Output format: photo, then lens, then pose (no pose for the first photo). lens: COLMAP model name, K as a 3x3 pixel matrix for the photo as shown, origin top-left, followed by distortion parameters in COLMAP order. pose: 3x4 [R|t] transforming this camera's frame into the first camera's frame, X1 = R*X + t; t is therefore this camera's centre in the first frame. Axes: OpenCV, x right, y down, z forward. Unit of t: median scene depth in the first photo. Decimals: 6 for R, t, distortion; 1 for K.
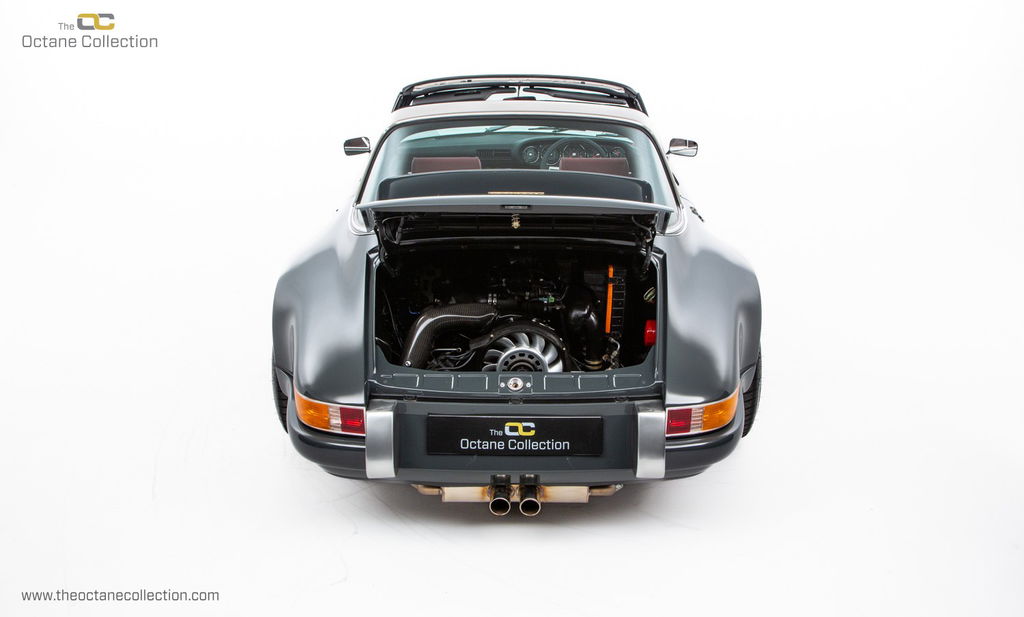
lens RADIAL K [[991.2, 0, 518.5], [0, 991.2, 309.6], [0, 0, 1]] dist [-0.066344, 0.000000]
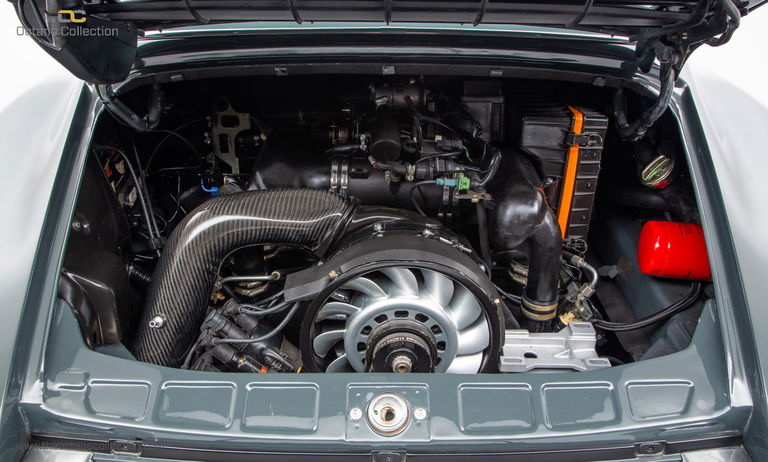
lens RADIAL K [[608.3, 0, 385.9], [0, 608.3, 234.0], [0, 0, 1]] dist [-0.073807, 0.000448]
pose [[0.999971, 0.001884, 0.007342, -0.005328], [-0.003075, 0.986160, 0.165768, -0.033635], [-0.006928, -0.165785, 0.986138, 0.711417]]
